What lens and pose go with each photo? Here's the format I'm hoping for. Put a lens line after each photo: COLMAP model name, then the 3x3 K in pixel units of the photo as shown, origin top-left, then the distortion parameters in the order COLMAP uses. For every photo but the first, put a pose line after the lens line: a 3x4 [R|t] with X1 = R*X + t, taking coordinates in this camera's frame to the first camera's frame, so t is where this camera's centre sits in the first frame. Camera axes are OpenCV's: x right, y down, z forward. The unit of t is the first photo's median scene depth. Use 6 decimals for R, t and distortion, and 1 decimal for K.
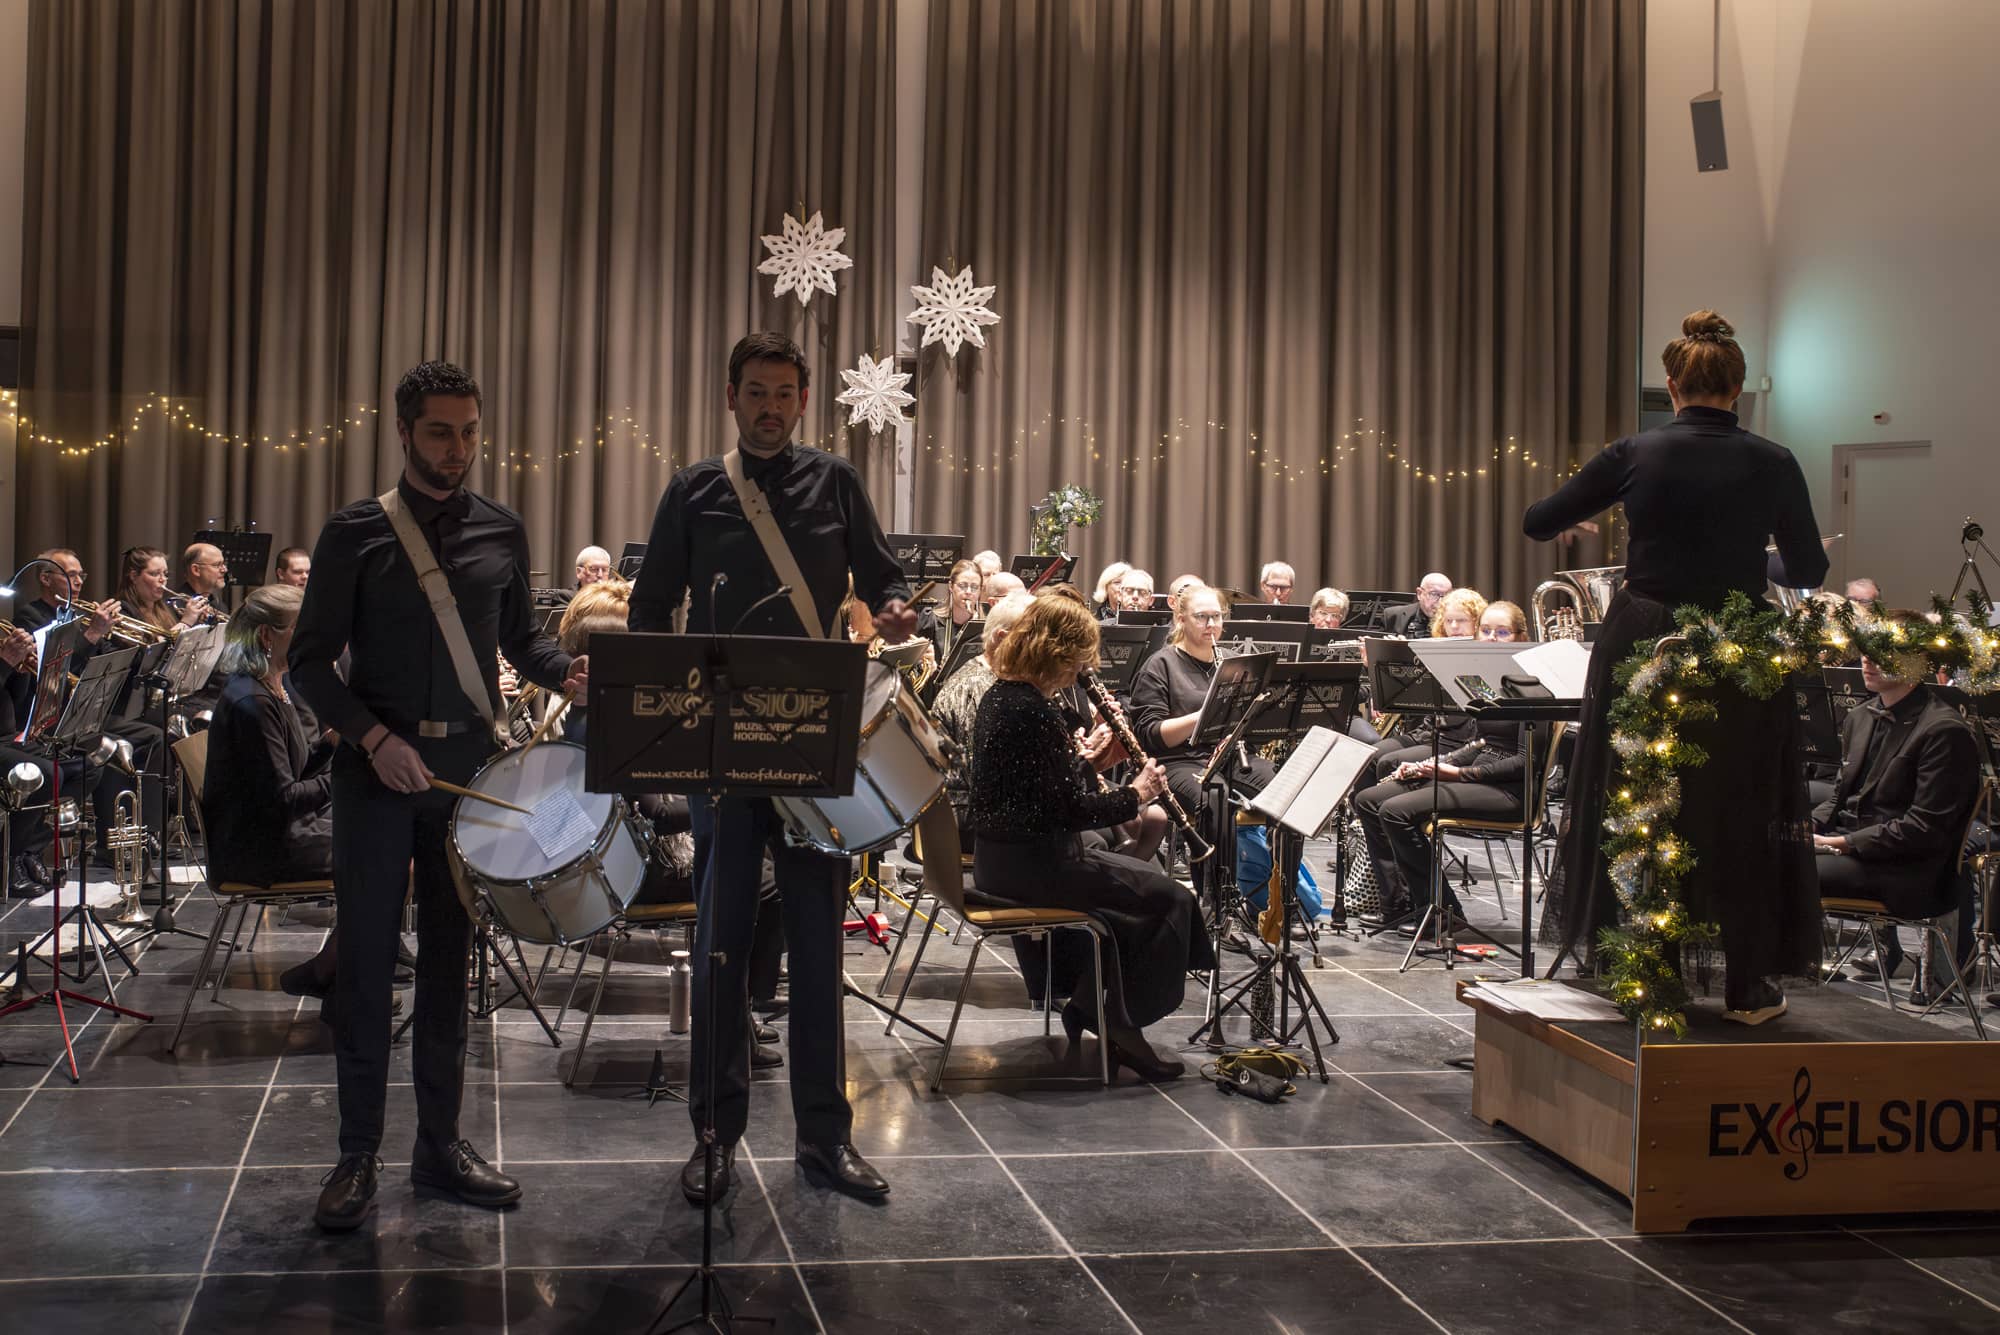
lens RADIAL K [[1661.1, 0, 964.6], [0, 1661.1, 635.1], [0, 0, 1]] dist [-0.019268, 0.043281]
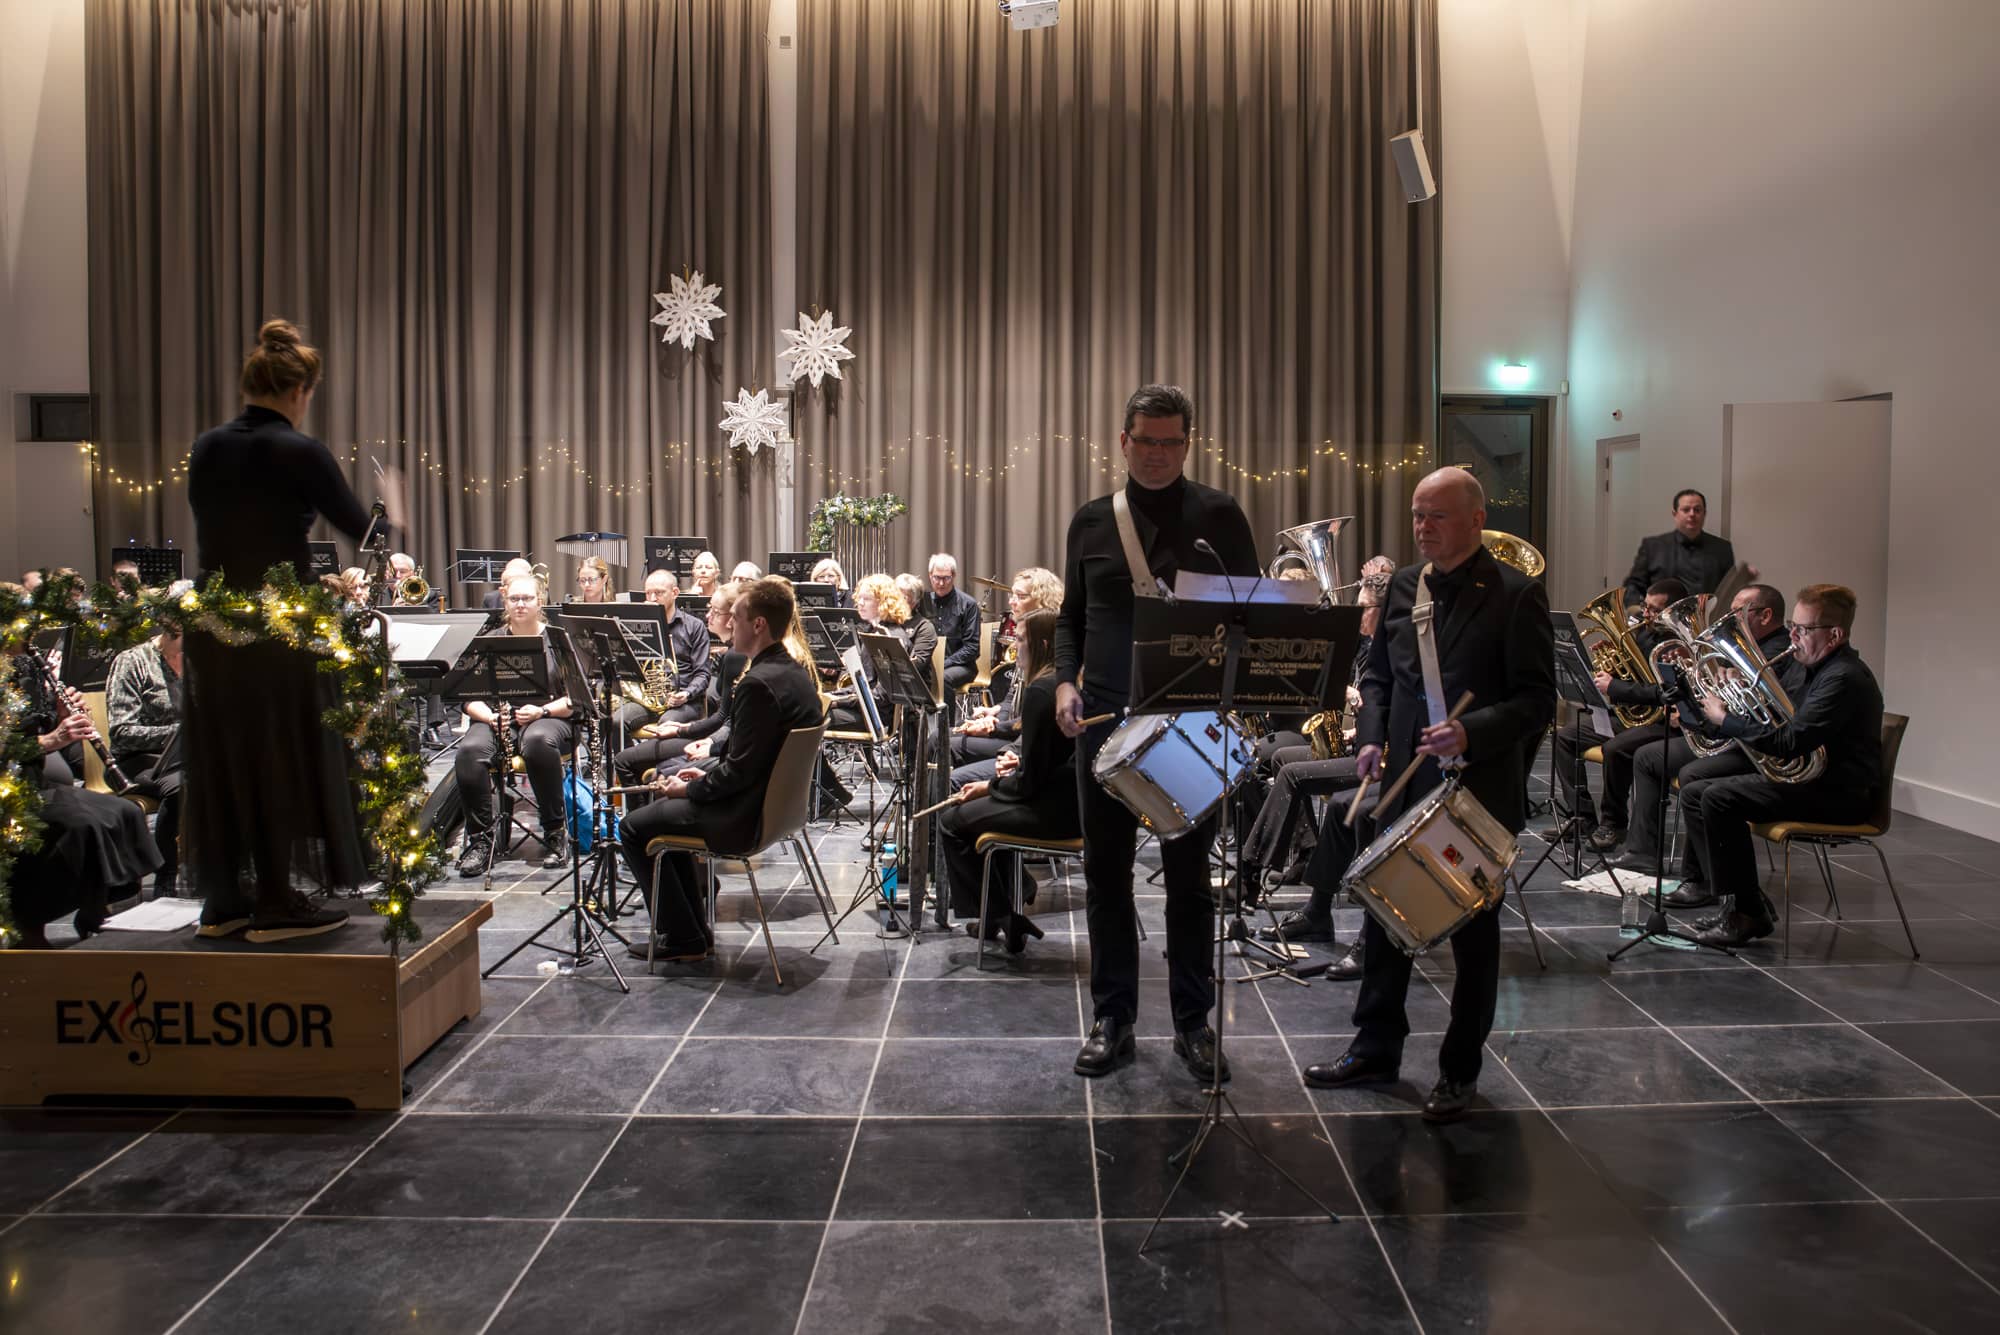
lens RADIAL K [[1401.9, 0, 1070.5], [0, 1401.9, 633.3], [0, 0, 1]] dist [-0.067411, 0.036842]
pose [[0.991666, -0.011799, -0.128294, 0.307509], [0.012572, 0.999907, 0.005216, 0.005867], [0.128221, -0.006785, 0.991722, 0.030139]]
